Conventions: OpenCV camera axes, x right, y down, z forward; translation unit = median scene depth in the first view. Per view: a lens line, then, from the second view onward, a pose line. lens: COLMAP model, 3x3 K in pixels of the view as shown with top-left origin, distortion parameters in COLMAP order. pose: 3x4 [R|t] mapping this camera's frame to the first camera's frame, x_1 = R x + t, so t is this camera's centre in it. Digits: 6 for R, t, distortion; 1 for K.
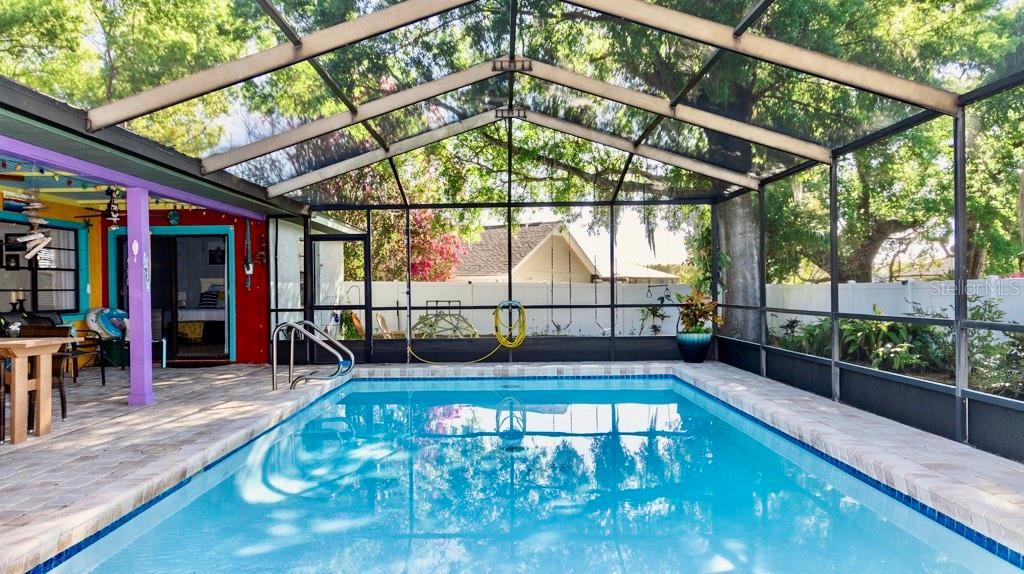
lens RADIAL K [[726.3, 0, 511.0], [0, 726.3, 279.5], [0, 0, 1]] dist [-0.003472, -0.001064]
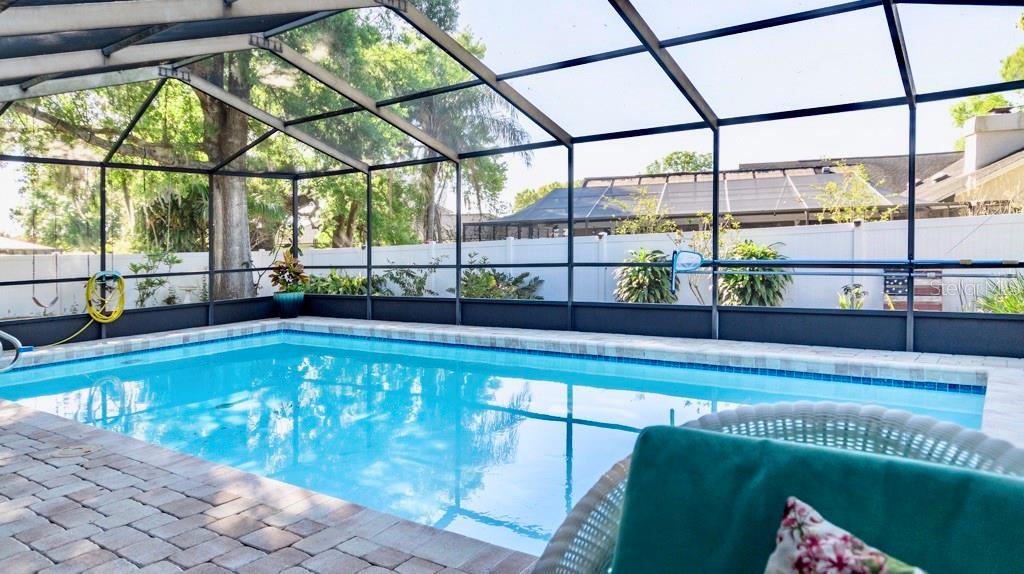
lens RADIAL K [[726.3, 0, 511.4], [0, 726.3, 287.3], [0, 0, 1]] dist [-0.003472, -0.001064]
pose [[0.525555, -0.056895, 0.848855, -0.535500], [0.010831, 0.998128, 0.060194, 0.000753], [-0.850691, -0.022442, 0.525187, 0.096232]]
